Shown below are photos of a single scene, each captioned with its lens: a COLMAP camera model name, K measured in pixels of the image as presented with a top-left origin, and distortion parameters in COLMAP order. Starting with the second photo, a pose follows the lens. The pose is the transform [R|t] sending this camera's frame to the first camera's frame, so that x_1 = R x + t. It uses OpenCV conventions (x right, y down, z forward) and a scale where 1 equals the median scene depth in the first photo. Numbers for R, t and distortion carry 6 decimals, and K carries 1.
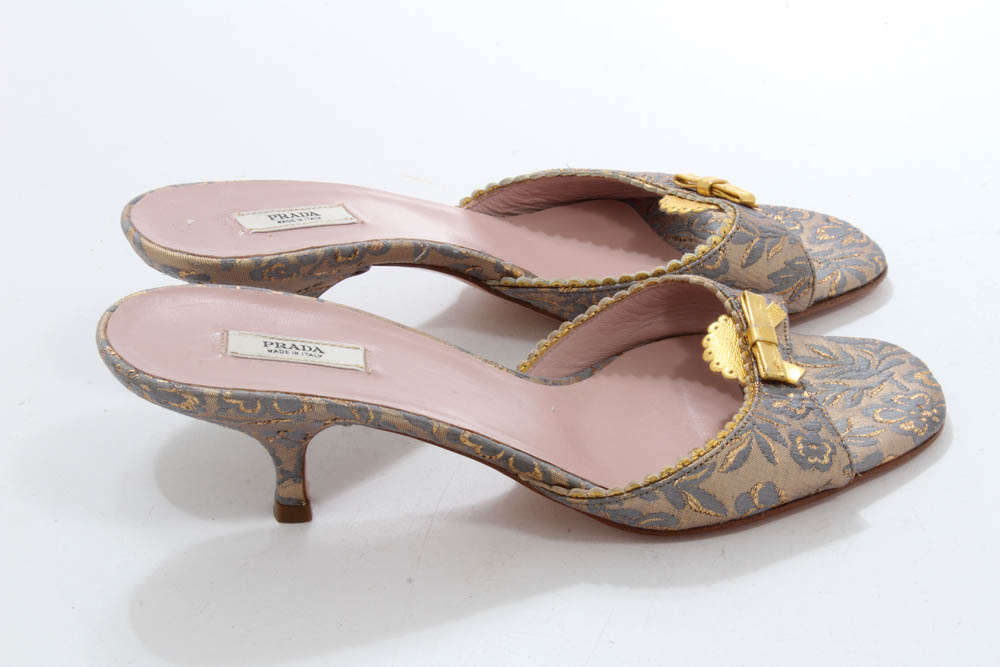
lens RADIAL K [[2376.2, 0, 502.6], [0, 2376.2, 335.4], [0, 0, 1]] dist [0.004505, 0.000000]
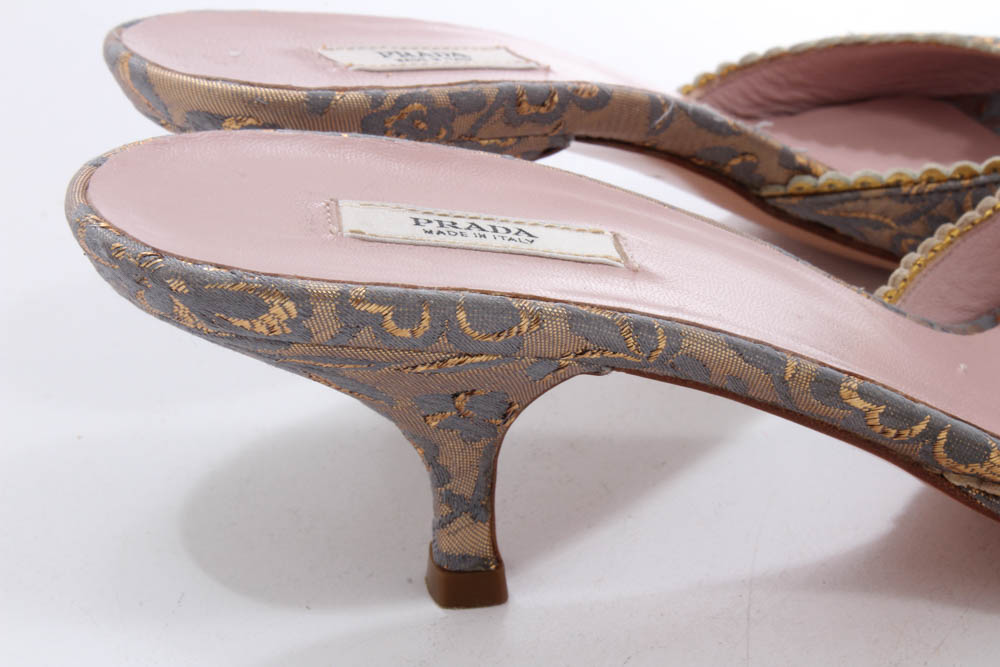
lens RADIAL K [[2376.2, 0, 500.1], [0, 2376.2, 330.6], [0, 0, 1]] dist [0.004505, 0.000000]
pose [[0.998848, -0.040250, 0.026107, -0.090474], [0.042945, 0.992717, -0.112554, 0.075866], [-0.021387, 0.113545, 0.993303, 0.490877]]
